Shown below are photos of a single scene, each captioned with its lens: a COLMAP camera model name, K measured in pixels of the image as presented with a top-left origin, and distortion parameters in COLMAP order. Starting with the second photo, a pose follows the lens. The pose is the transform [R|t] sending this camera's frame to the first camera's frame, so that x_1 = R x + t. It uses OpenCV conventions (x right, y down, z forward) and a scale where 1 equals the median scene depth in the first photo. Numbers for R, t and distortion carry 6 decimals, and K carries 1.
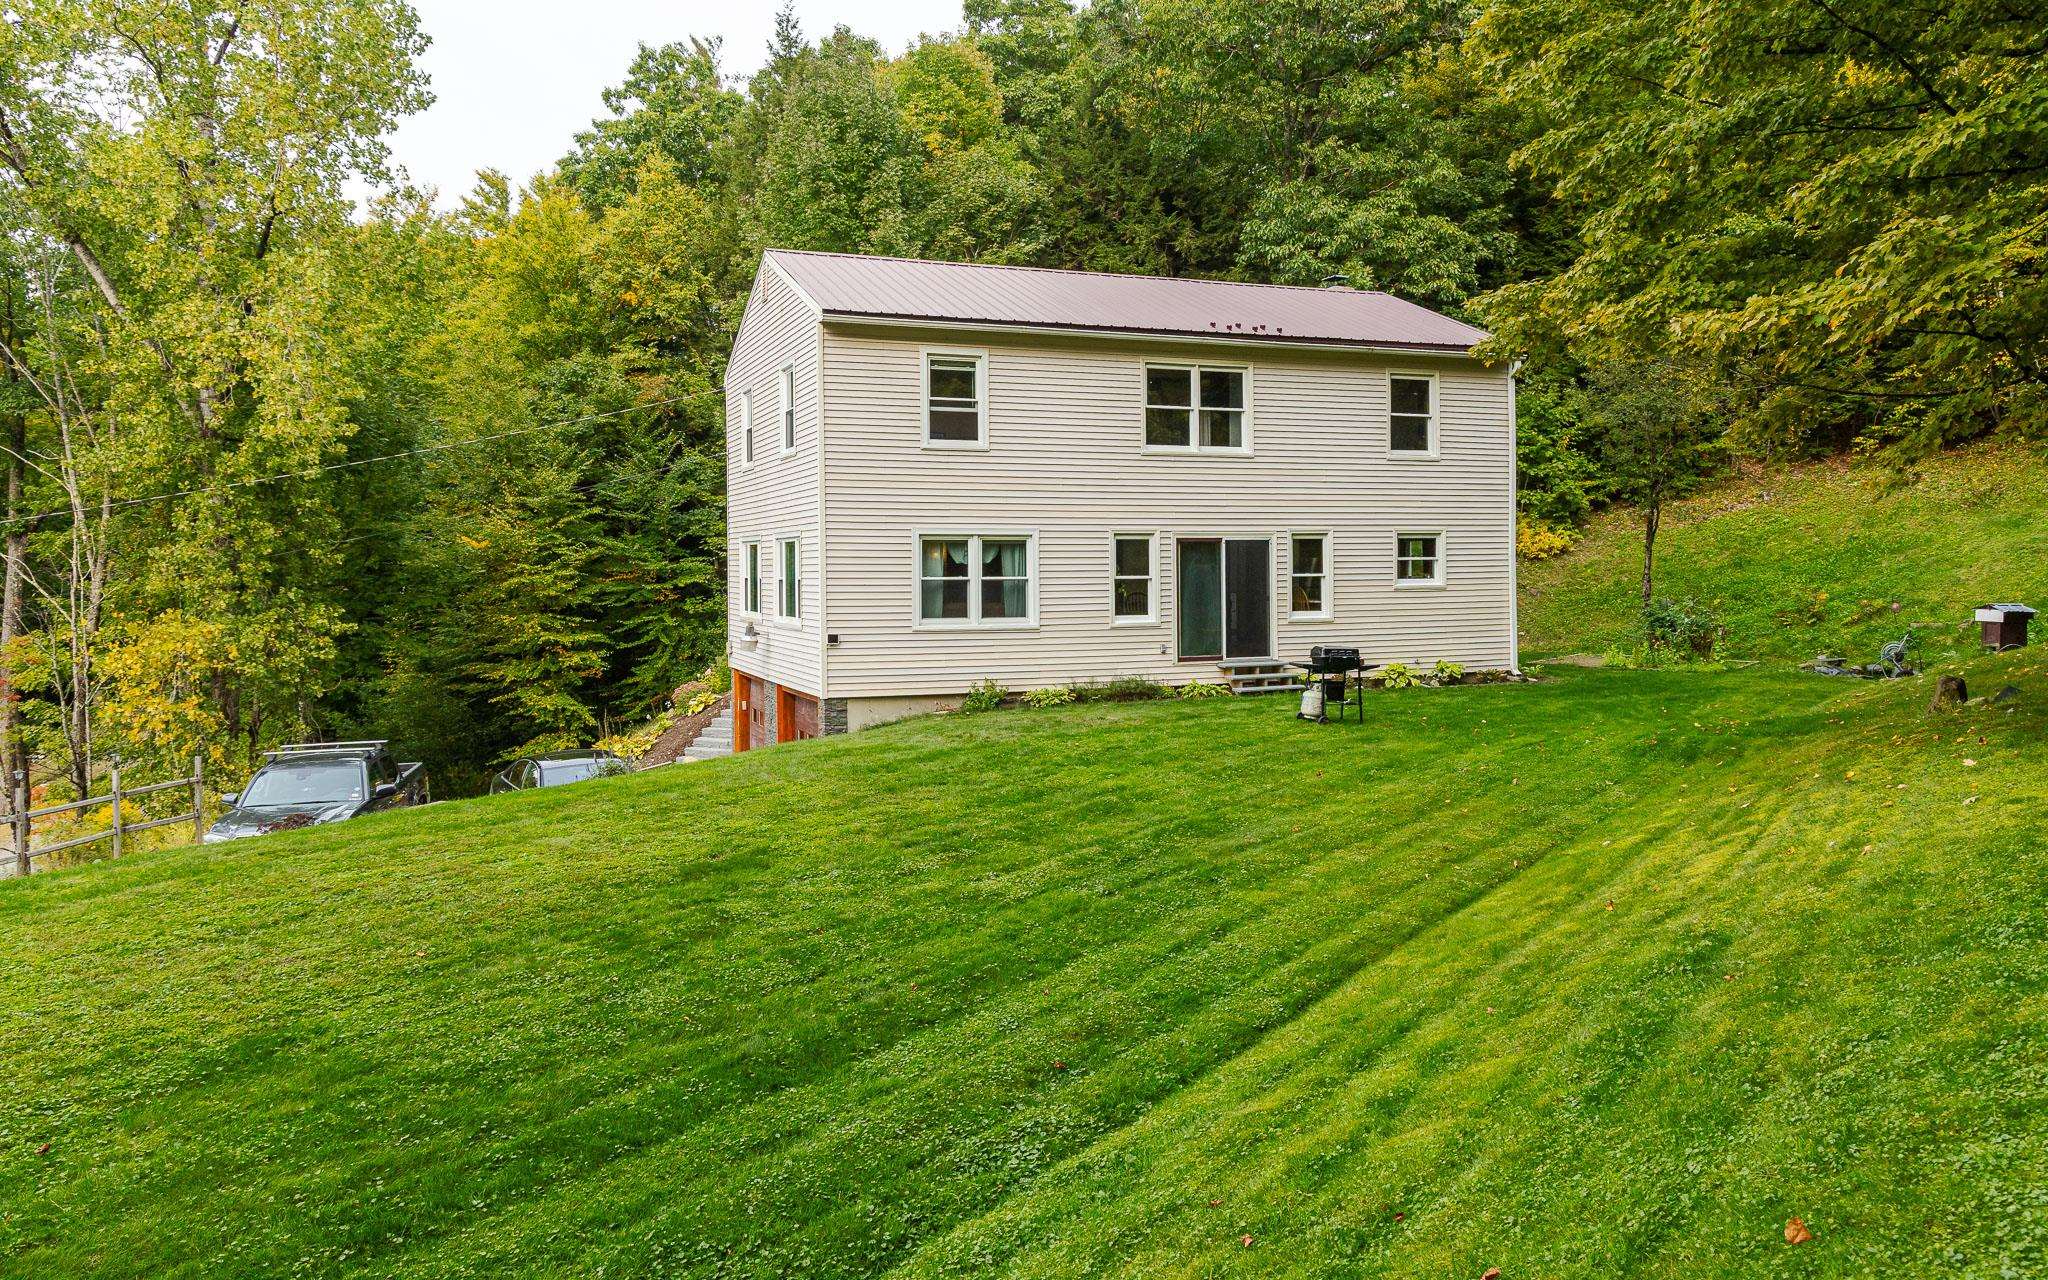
lens RADIAL K [[1464.1, 0, 1014.2], [0, 1464.1, 599.6], [0, 0, 1]] dist [0.007343, 0.001833]
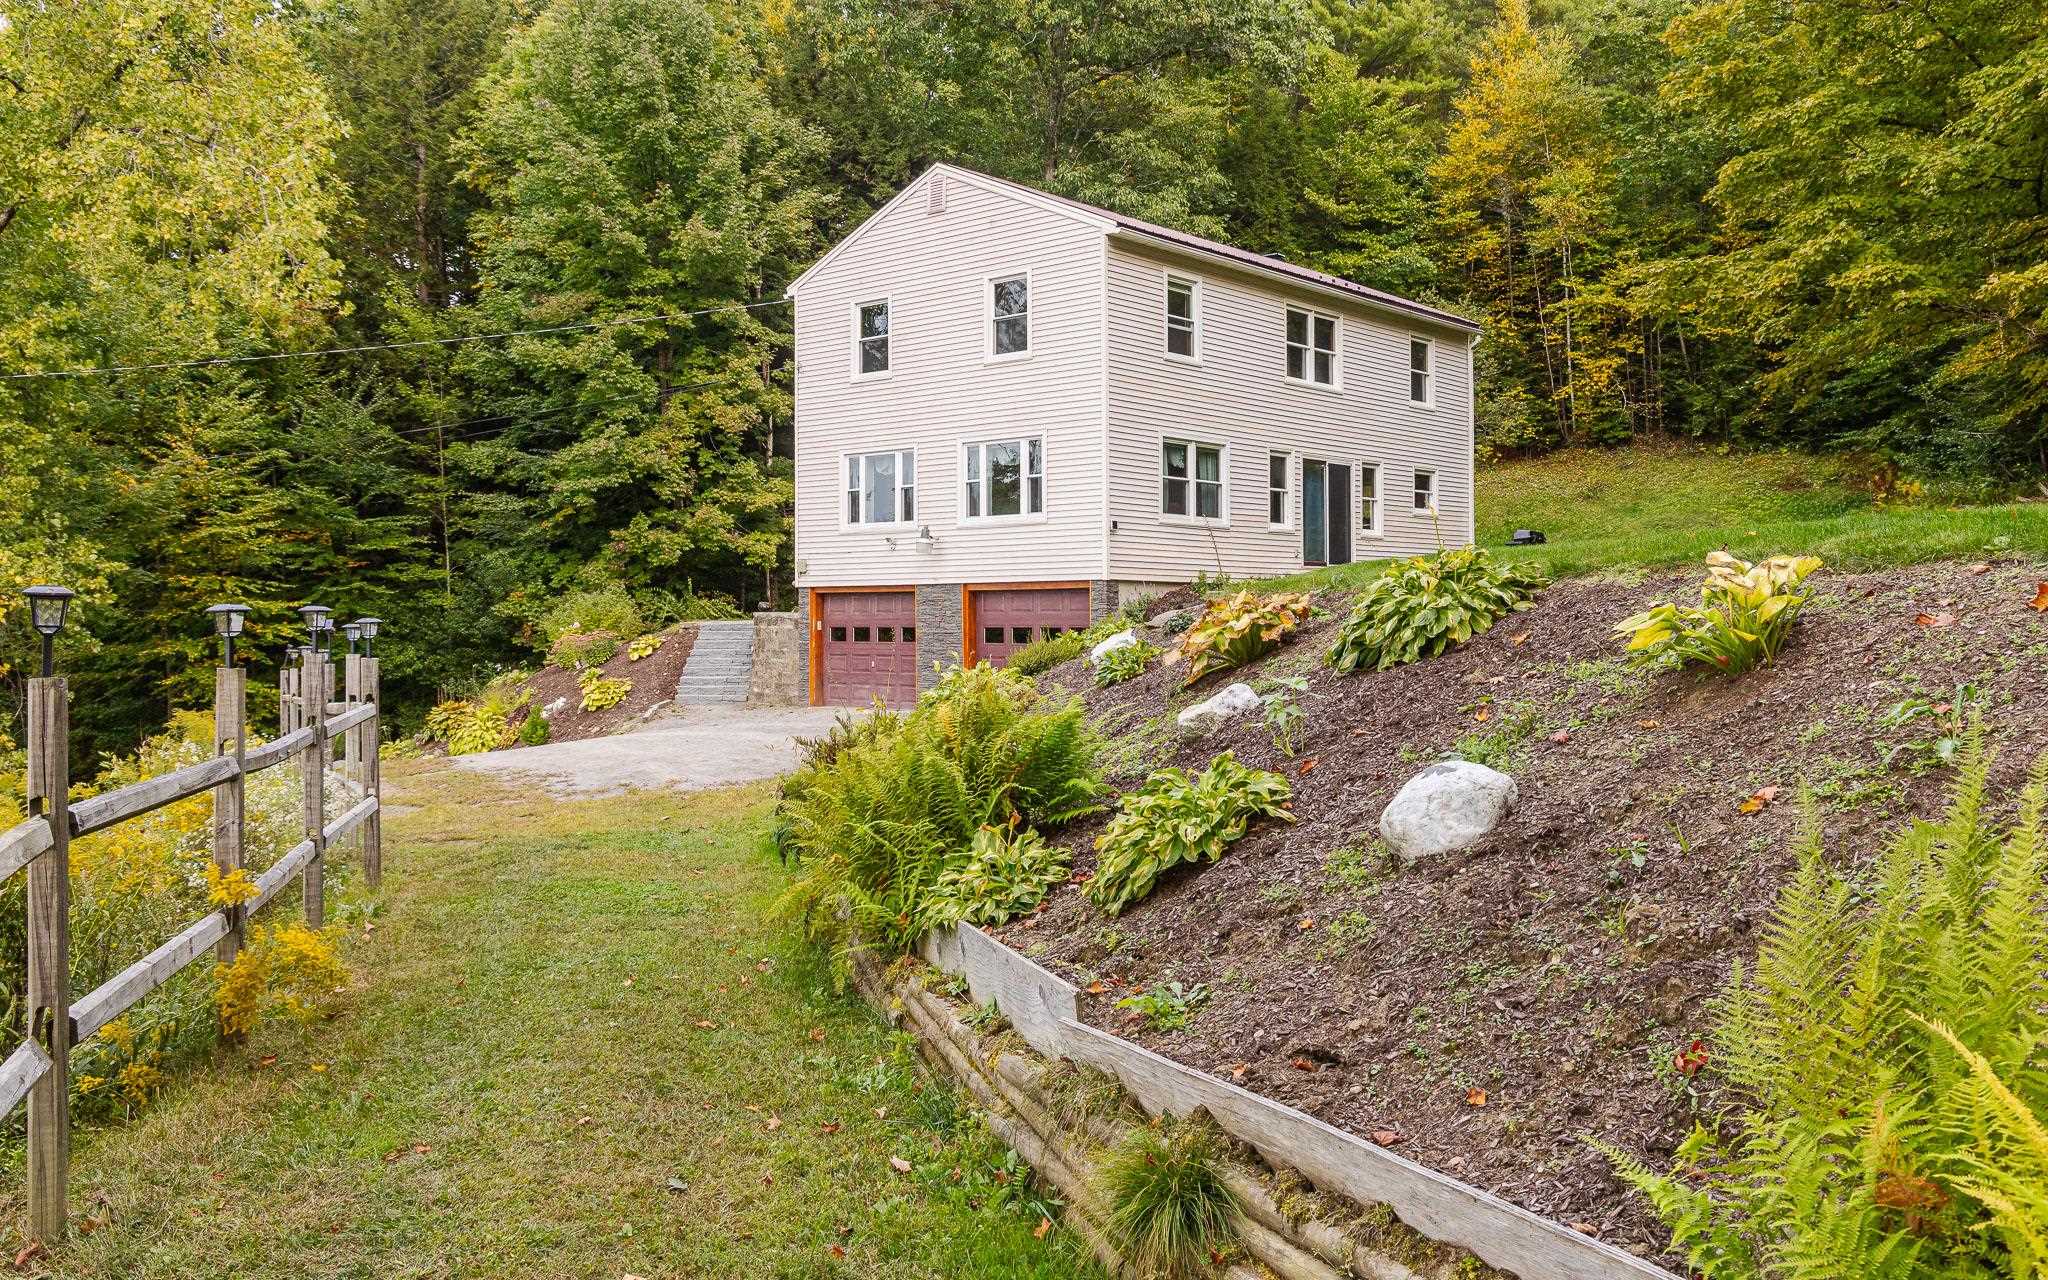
lens RADIAL K [[1679.3, 0, 1092.8], [0, 1679.3, 636.3], [0, 0, 1]] dist [0.006481, -0.000258]
pose [[0.876033, -0.000978, 0.482251, -0.656086], [0.008764, 0.999865, -0.013892, 0.112414], [-0.482172, 0.016397, 0.875923, -0.077393]]
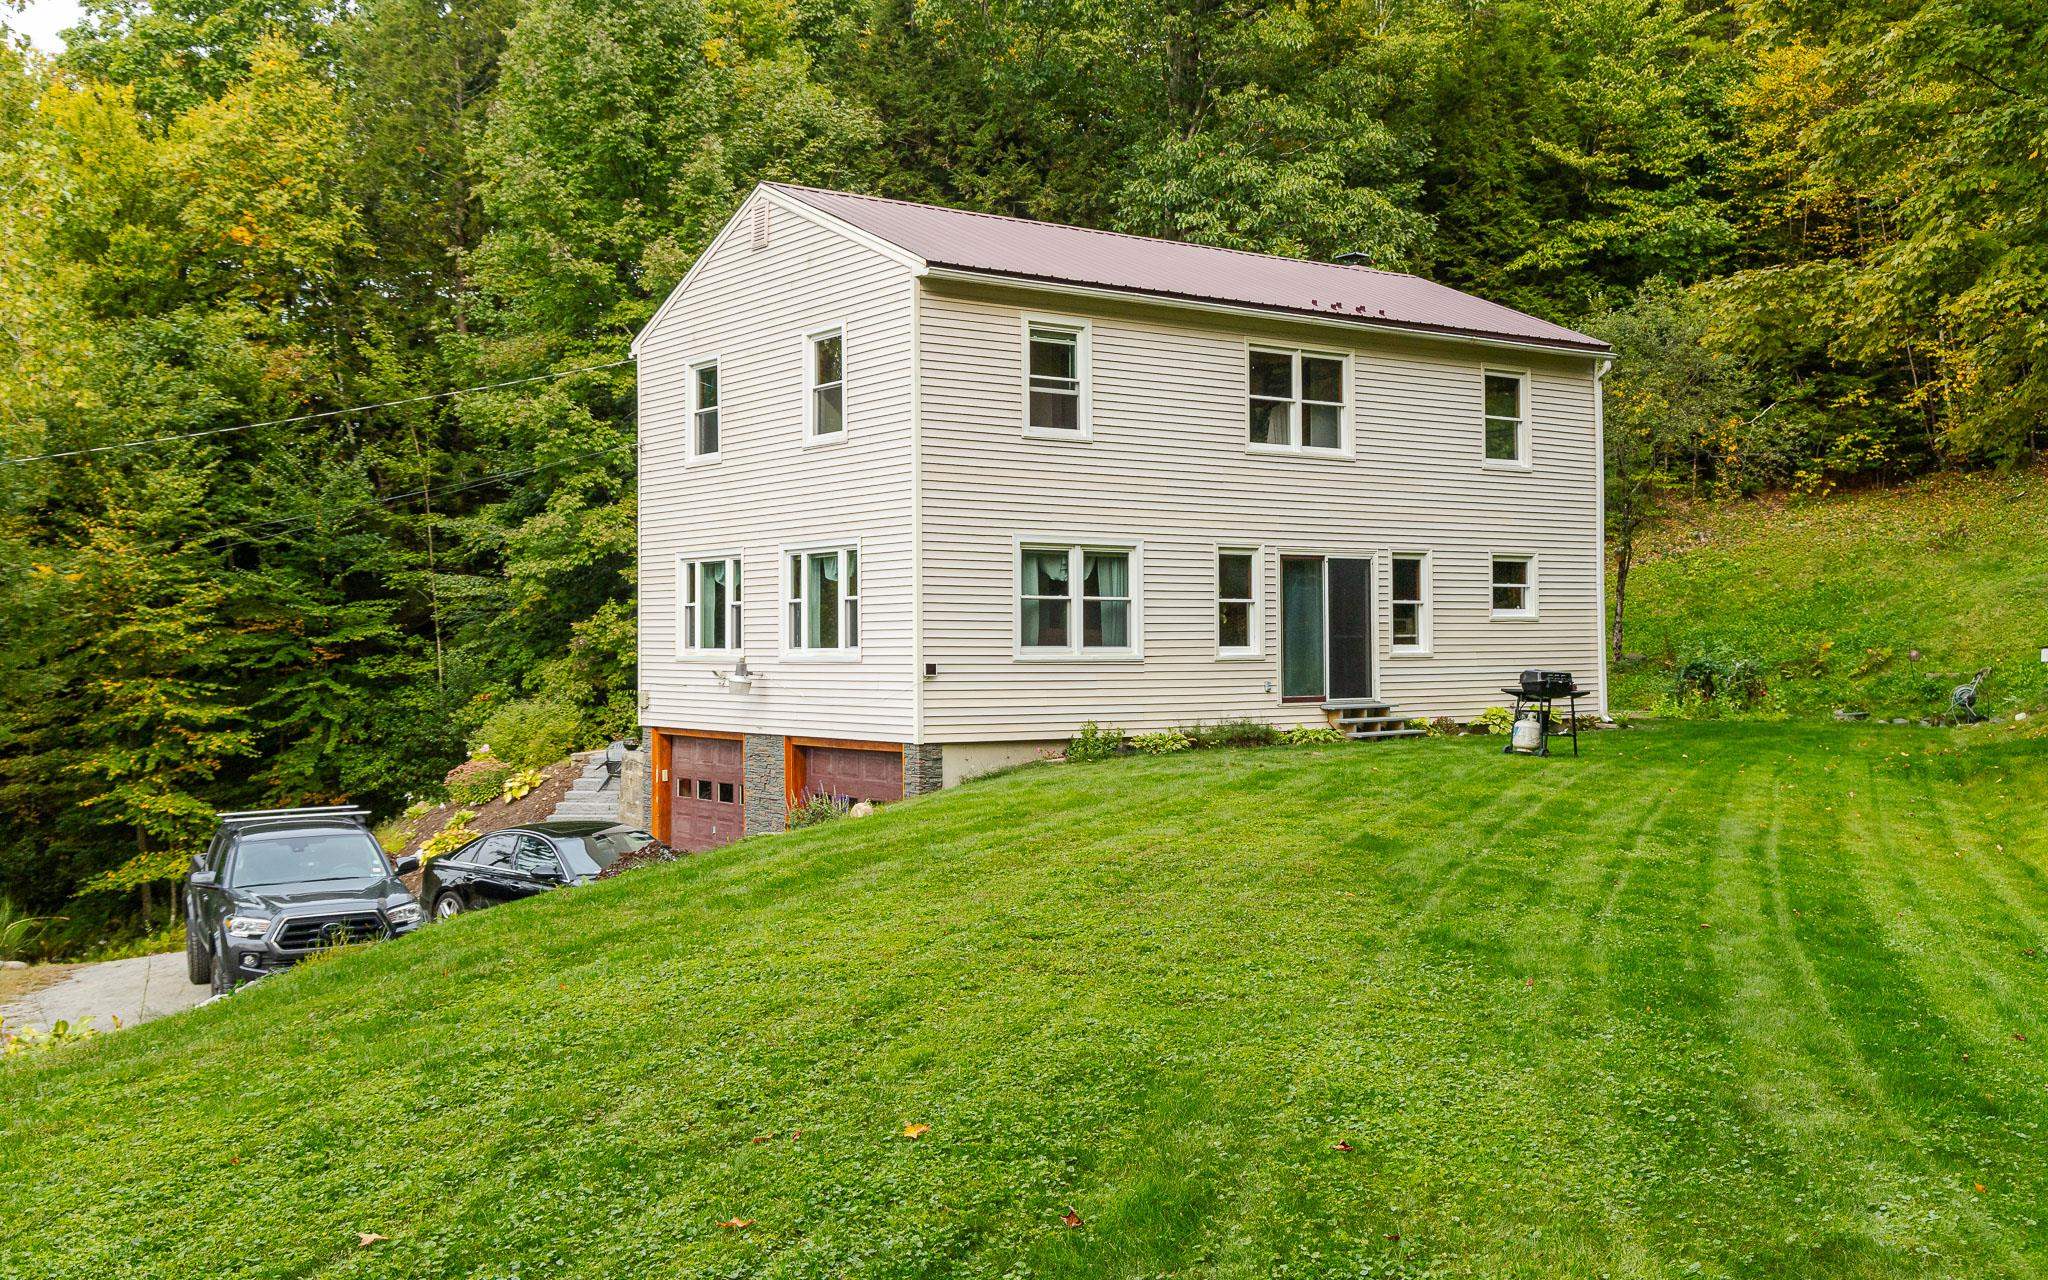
lens RADIAL K [[2038.1, 0, 1024.0], [0, 2038.1, 640.0], [0, 0, 1]] dist [0.007602, -0.006833]
pose [[0.967593, 0.002737, 0.252499, -0.315575], [0.004233, 0.999625, -0.027058, 0.036574], [-0.252479, 0.027250, 0.967219, -0.084952]]
